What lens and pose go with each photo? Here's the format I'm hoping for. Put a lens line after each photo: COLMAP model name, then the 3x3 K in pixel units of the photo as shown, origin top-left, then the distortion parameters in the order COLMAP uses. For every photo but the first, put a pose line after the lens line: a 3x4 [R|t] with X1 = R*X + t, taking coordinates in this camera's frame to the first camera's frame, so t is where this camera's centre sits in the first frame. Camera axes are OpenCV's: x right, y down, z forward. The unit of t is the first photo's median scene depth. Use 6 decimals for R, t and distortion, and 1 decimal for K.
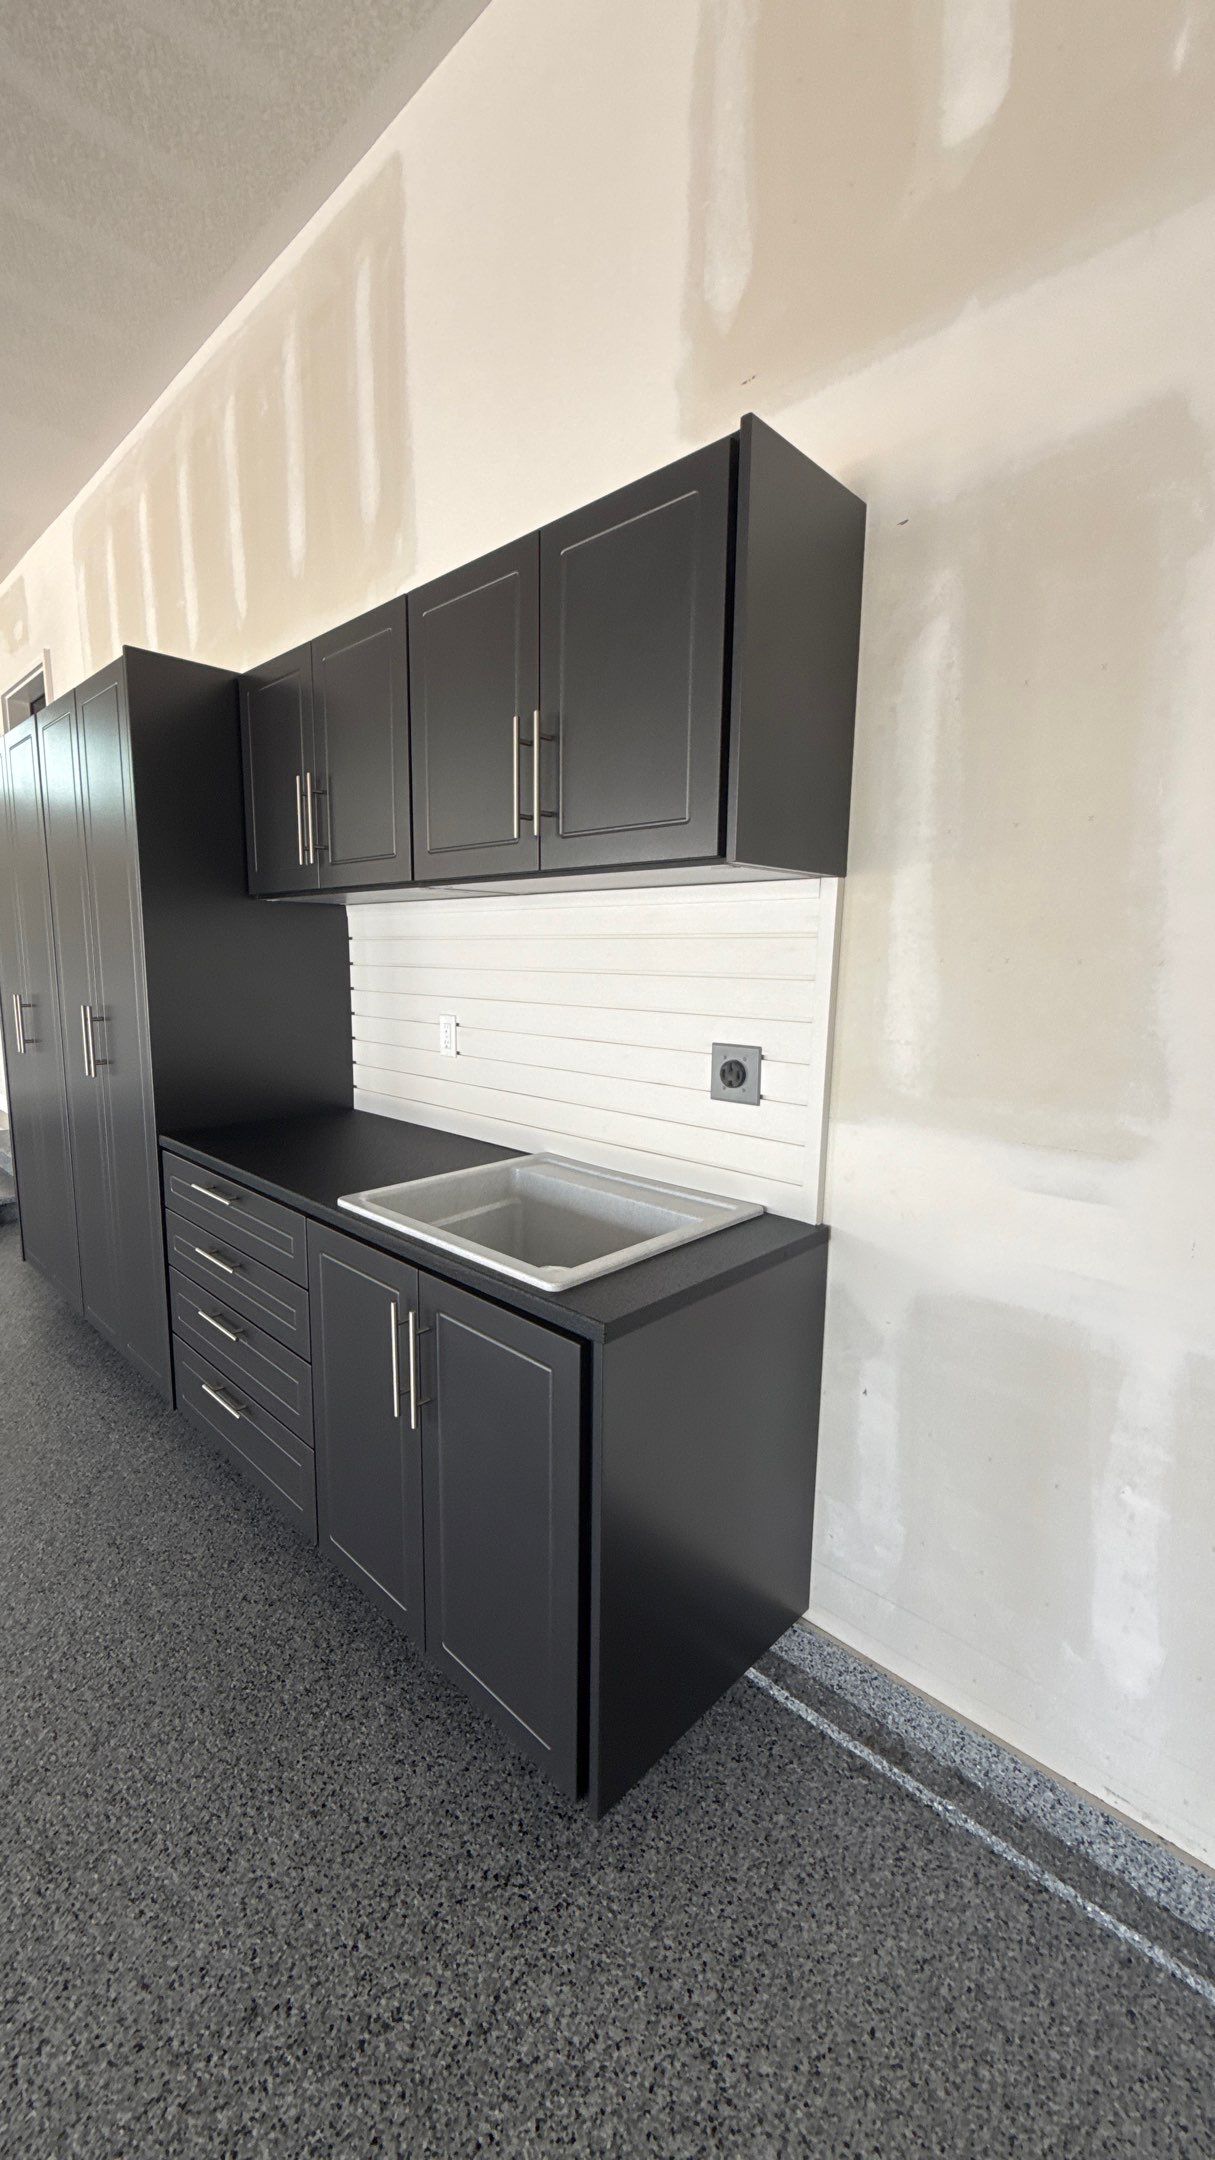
lens RADIAL K [[859.2, 0, 605.9], [0, 859.2, 1079.2], [0, 0, 1]] dist [-0.000148, 0.000656]
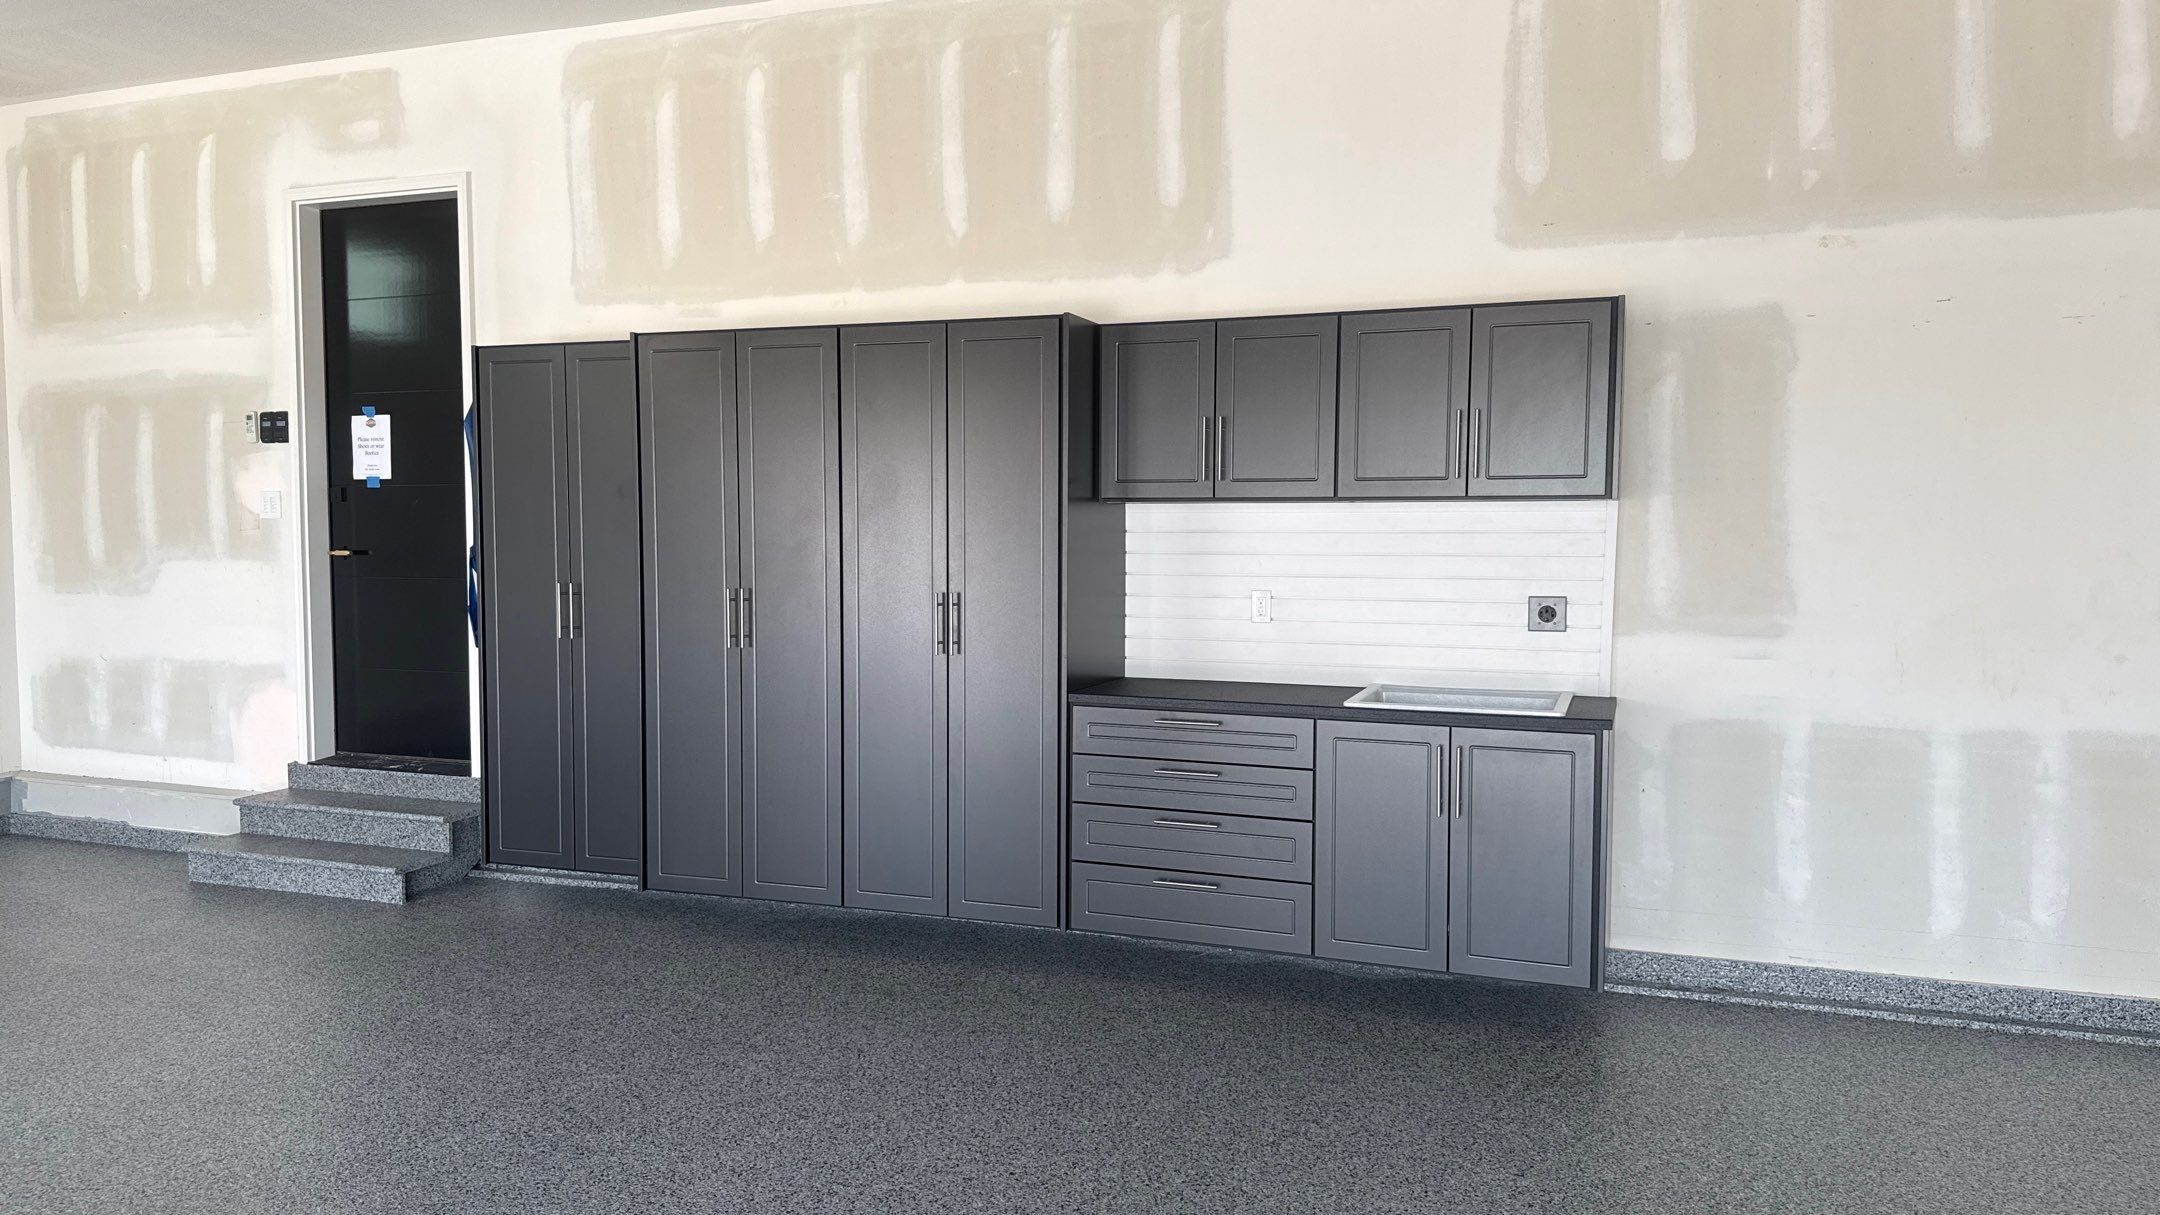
lens RADIAL K [[1511.3, 0, 1078.9], [0, 1511.3, 620.1], [0, 0, 1]] dist [0.065408, -0.095674]
pose [[0.917728, -0.033824, 0.395766, -2.109784], [0.065508, 0.995612, -0.066816, 0.163169], [-0.391770, 0.087245, 0.915917, -1.521256]]
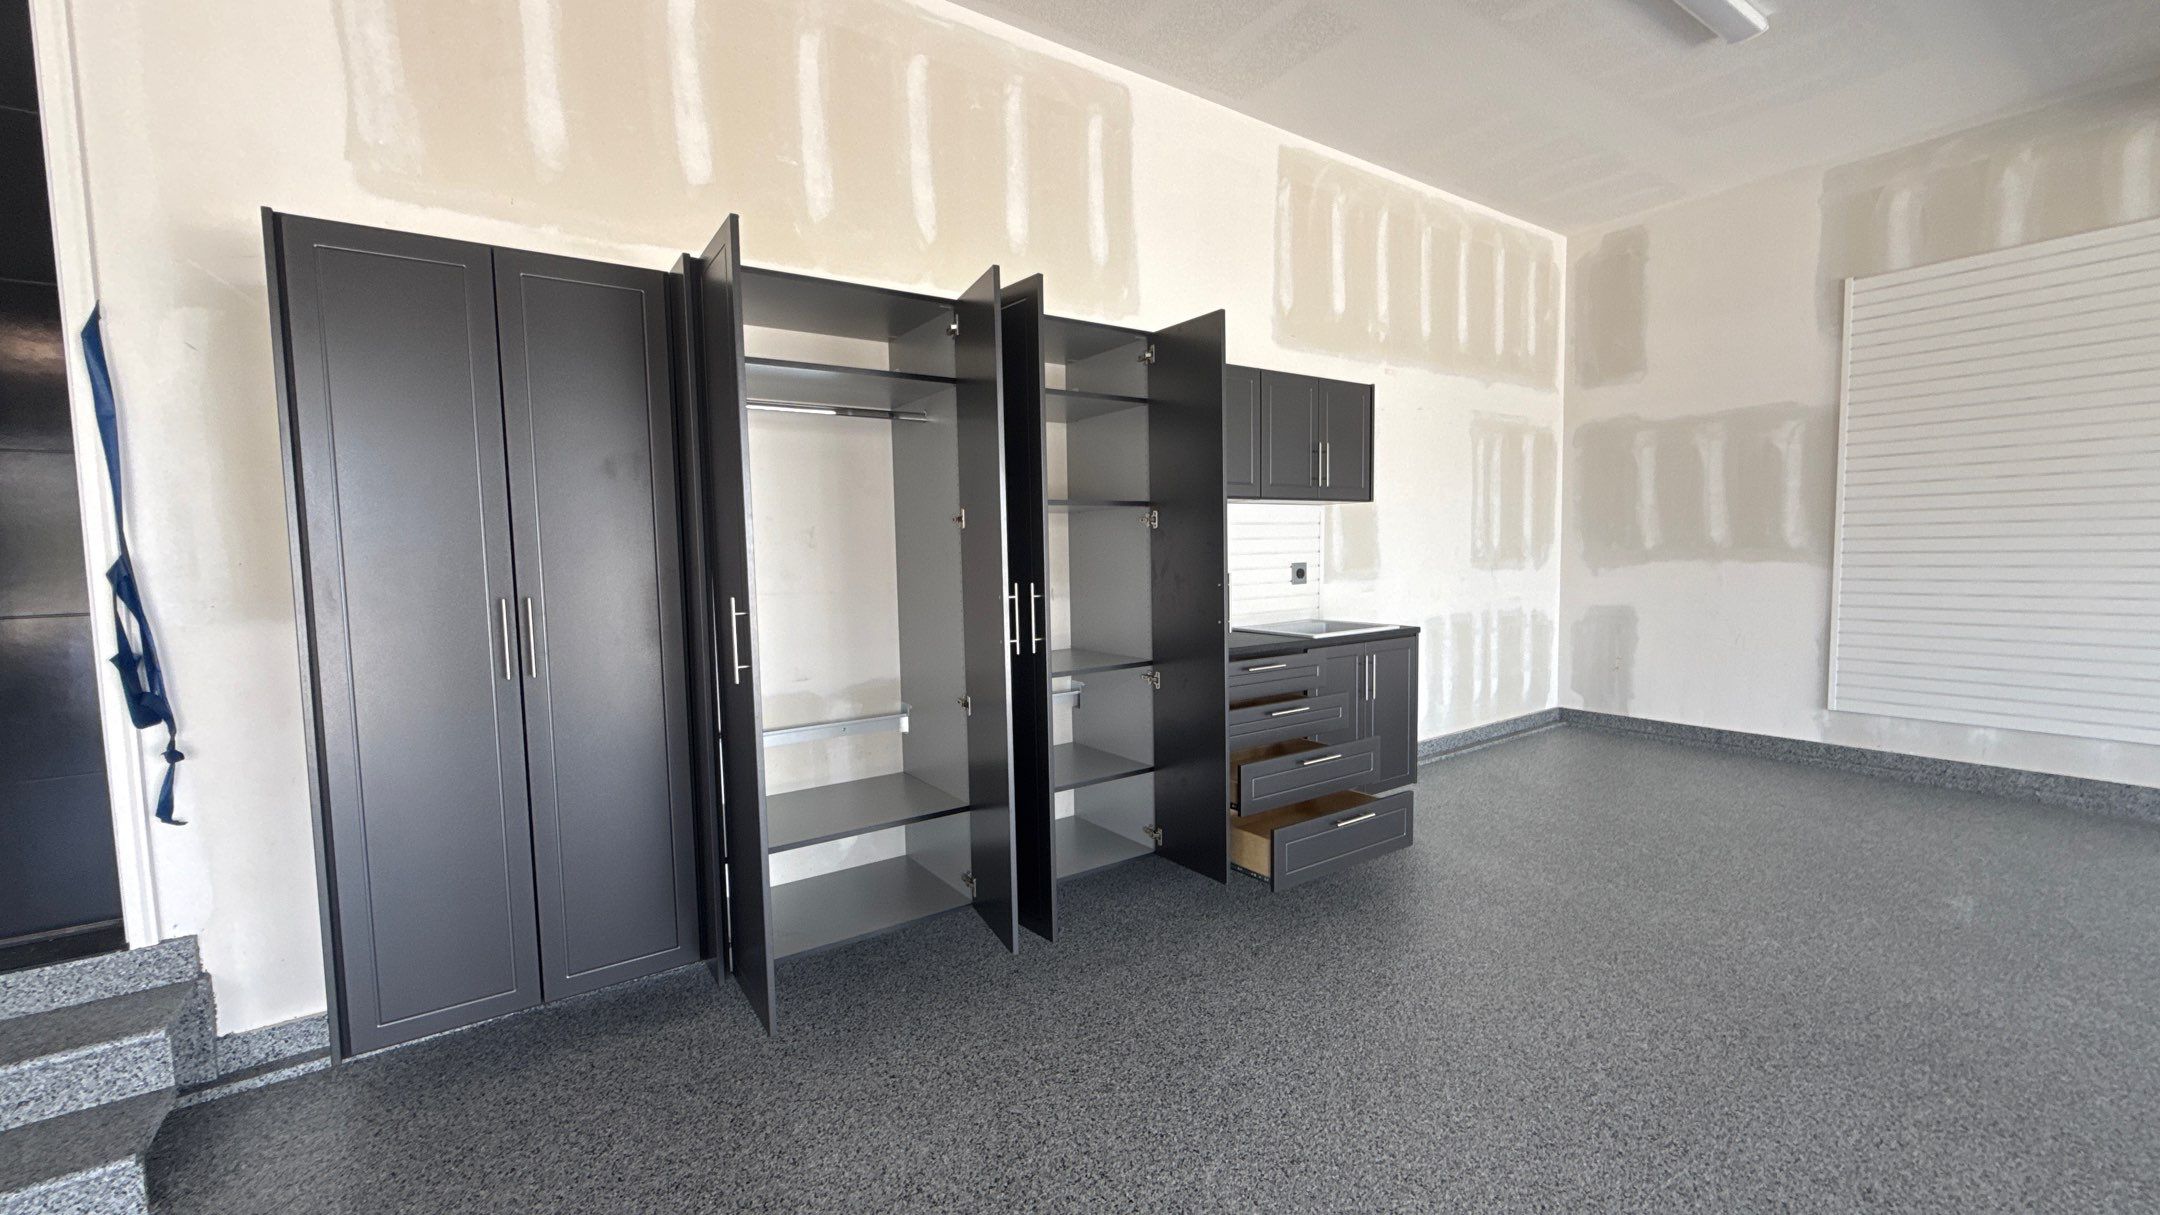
lens RADIAL K [[859.2, 0, 1079.5], [0, 859.2, 608.5], [0, 0, 1]] dist [-0.000148, 0.000656]
pose [[0.193842, -0.085510, 0.977299, -3.063228], [0.164647, 0.984900, 0.053518, -0.179557], [-0.967118, 0.150535, 0.204993, 1.302839]]
